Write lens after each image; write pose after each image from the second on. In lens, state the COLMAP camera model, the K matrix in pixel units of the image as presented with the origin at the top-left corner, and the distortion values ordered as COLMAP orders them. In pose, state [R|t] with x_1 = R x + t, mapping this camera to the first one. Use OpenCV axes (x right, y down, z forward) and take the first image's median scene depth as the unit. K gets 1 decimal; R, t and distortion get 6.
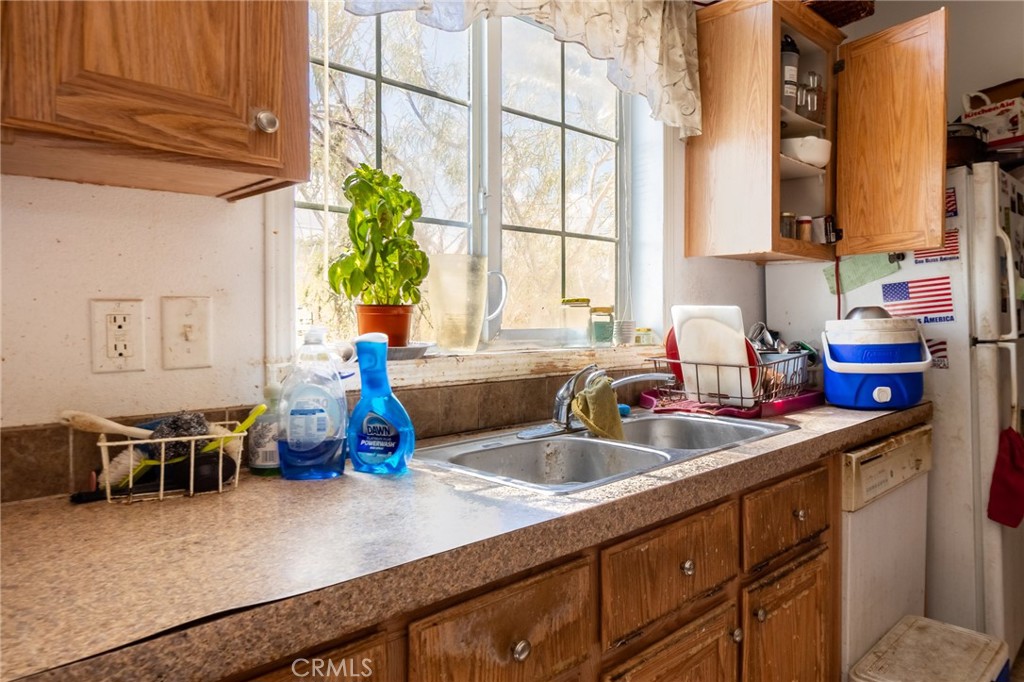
lens RADIAL K [[676.0, 0, 542.7], [0, 676.0, 317.0], [0, 0, 1]] dist [-0.004405, -0.000691]
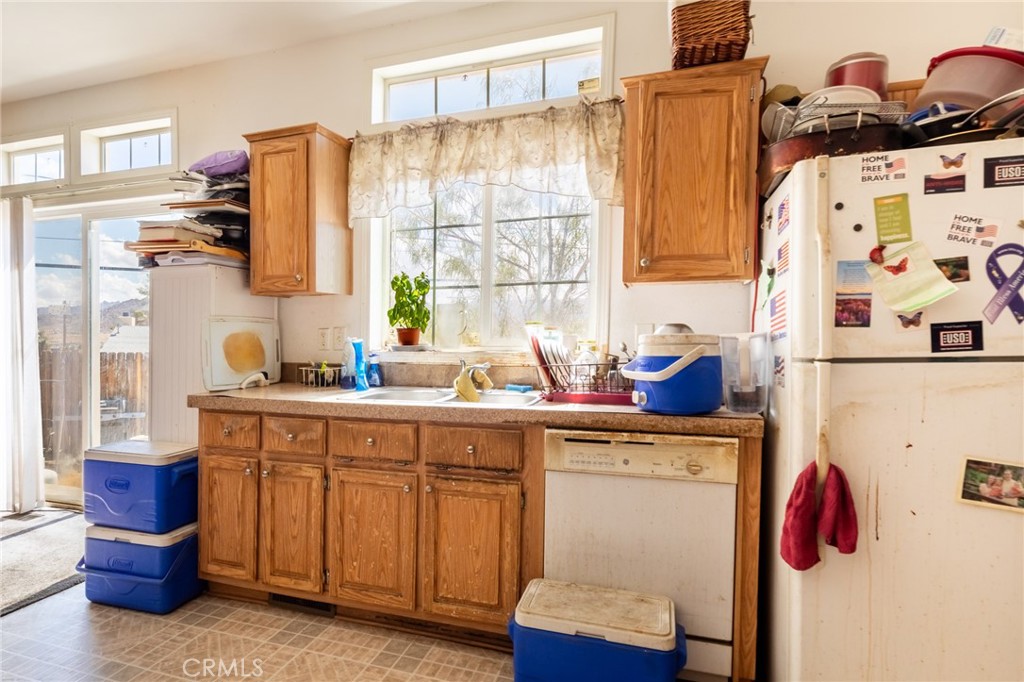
lens RADIAL K [[526.2, 0, 512.1], [0, 526.2, 342.4], [0, 0, 1]] dist [0.000357, 0.000137]
pose [[0.443146, 0.013784, -0.896344, 1.302338], [0.001338, 0.999870, 0.016038, 0.001873], [0.896449, -0.008306, 0.443070, 0.409408]]
